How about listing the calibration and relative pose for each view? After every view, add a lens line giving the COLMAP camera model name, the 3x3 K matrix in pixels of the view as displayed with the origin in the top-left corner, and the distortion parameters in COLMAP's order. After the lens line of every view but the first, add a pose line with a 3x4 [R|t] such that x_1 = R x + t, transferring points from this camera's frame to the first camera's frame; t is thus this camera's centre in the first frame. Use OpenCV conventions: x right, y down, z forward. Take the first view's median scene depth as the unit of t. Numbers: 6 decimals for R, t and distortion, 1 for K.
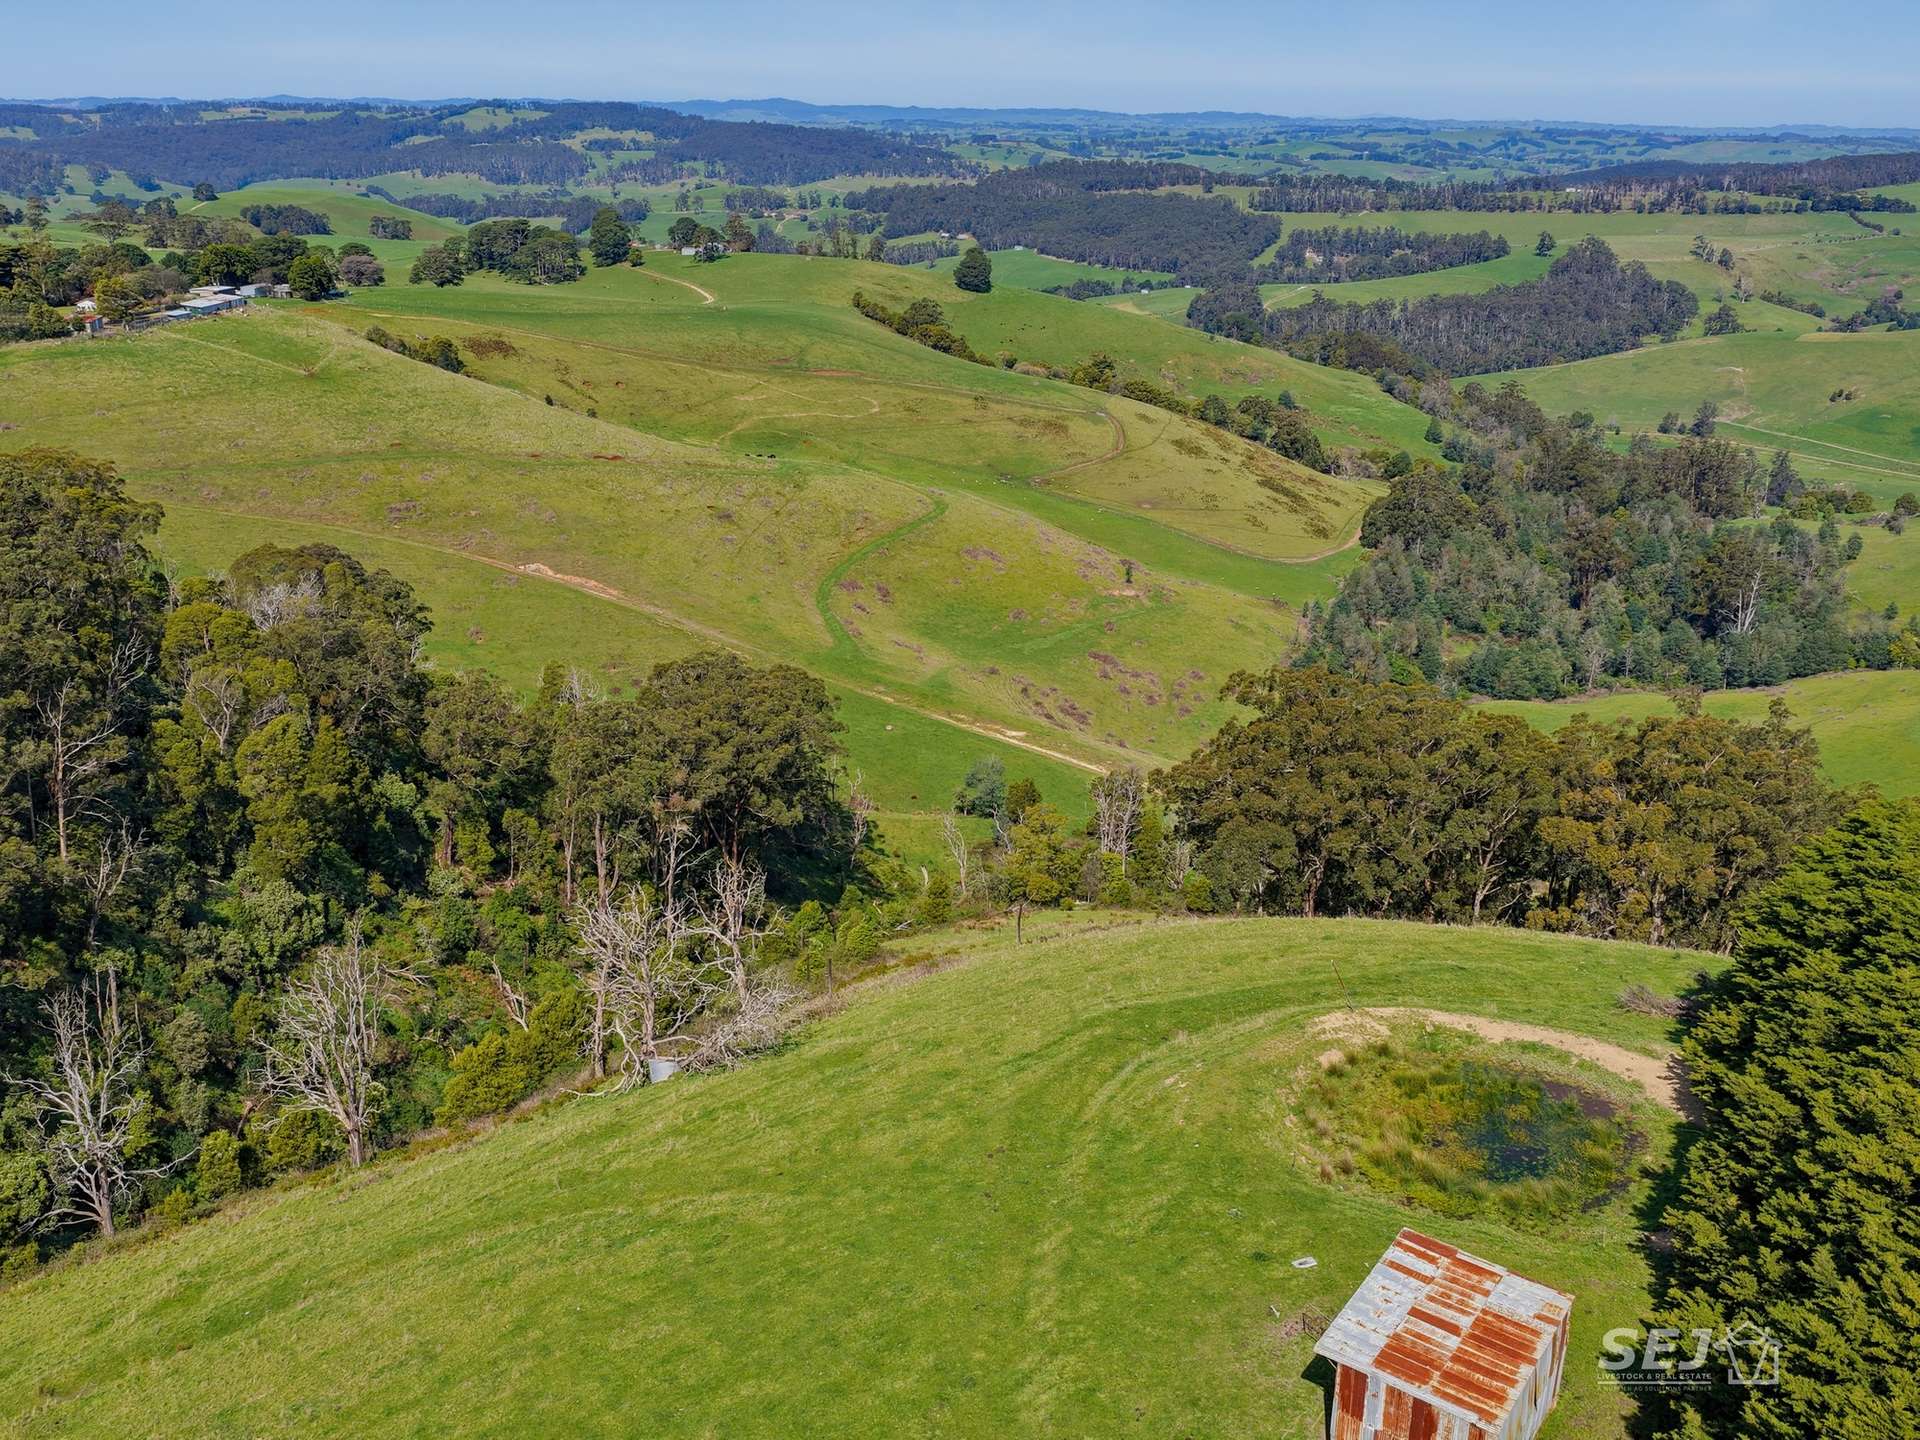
lens RADIAL K [[1796.0, 0, 960.0], [0, 1796.0, 720.0], [0, 0, 1]] dist [-0.010340, 0.040244]
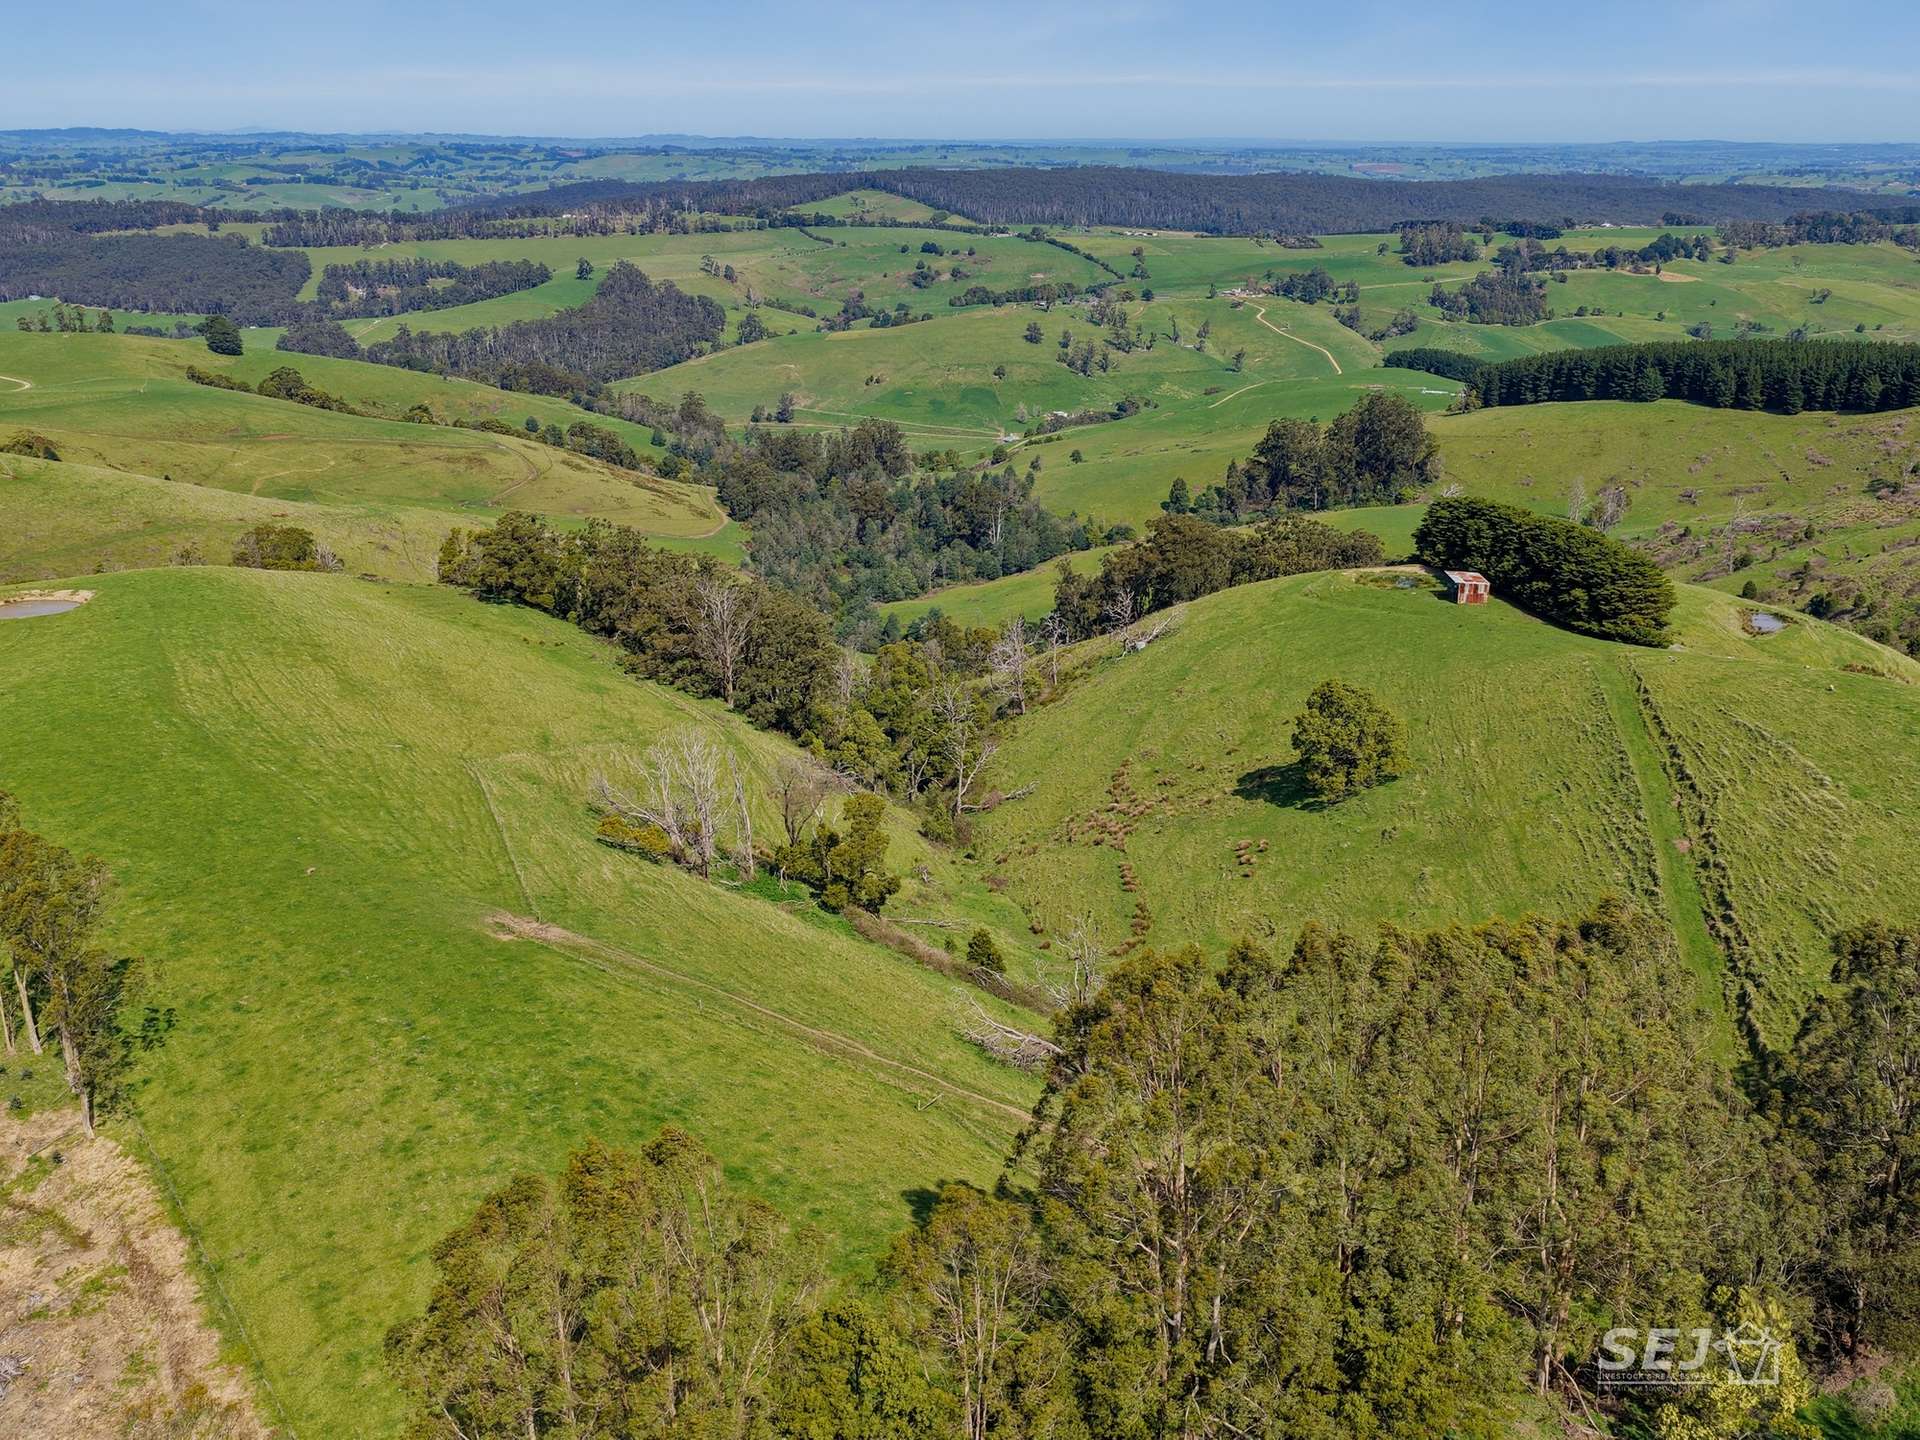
lens RADIAL K [[1796.0, 0, 960.0], [0, 1796.0, 720.0], [0, 0, 1]] dist [-0.010340, 0.040244]
pose [[0.837695, -0.182409, 0.514776, -0.093710], [0.184974, 0.981627, 0.046828, 0.005495], [-0.513860, 0.055992, 0.856045, -0.067985]]
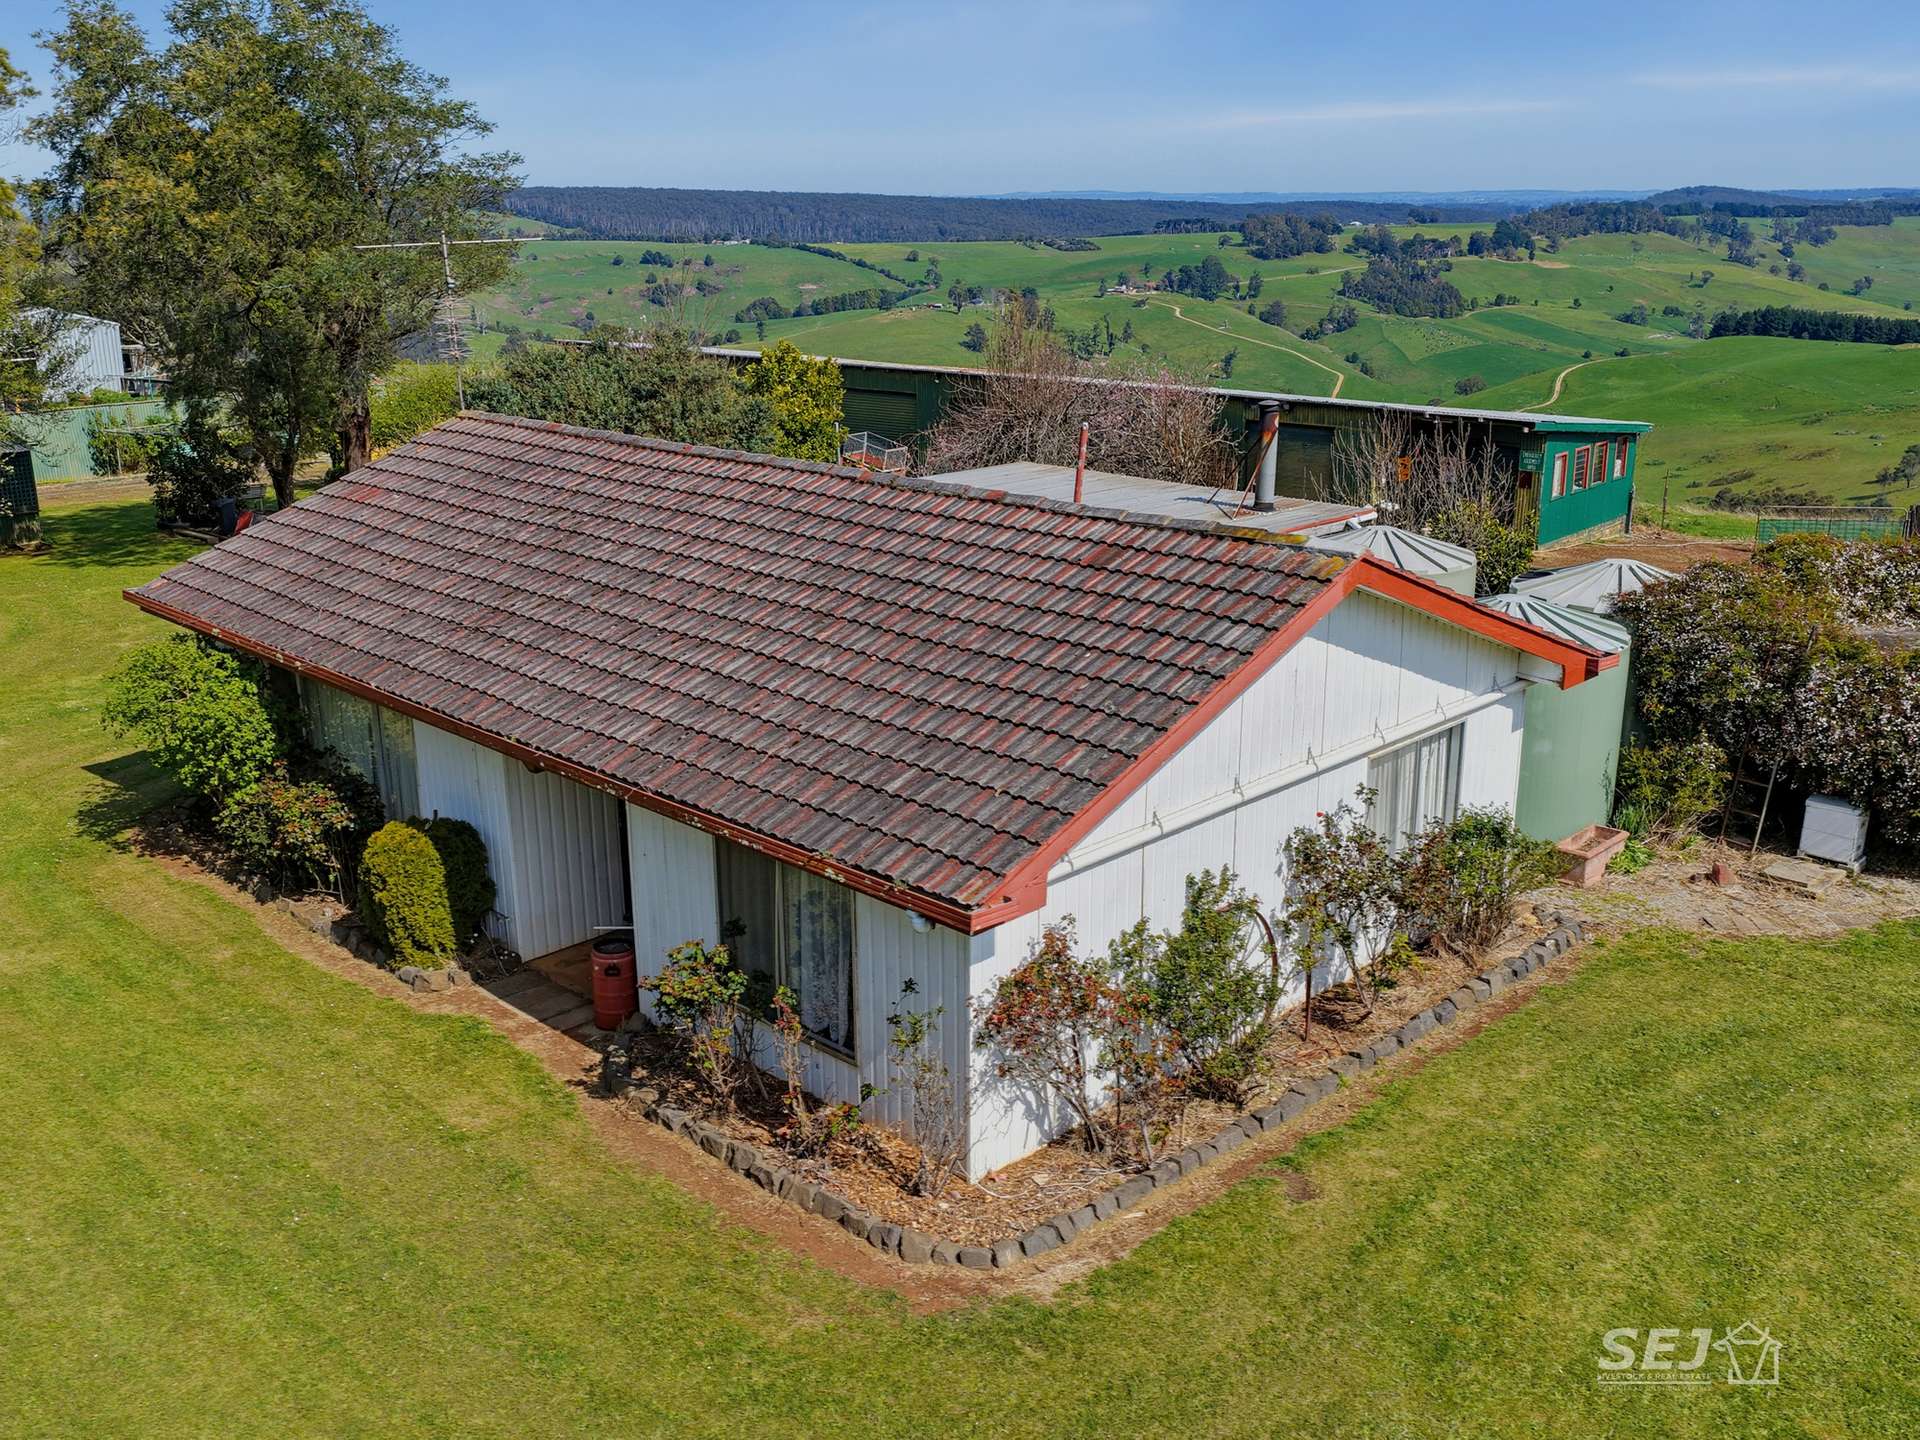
lens RADIAL K [[1796.0, 0, 960.0], [0, 1796.0, 720.0], [0, 0, 1]] dist [-0.010340, 0.040244]
pose [[0.618959, -0.239472, 0.748026, -0.107651], [0.266399, 0.959939, 0.086881, -0.048179], [-0.738865, 0.145498, 0.657958, 0.203200]]
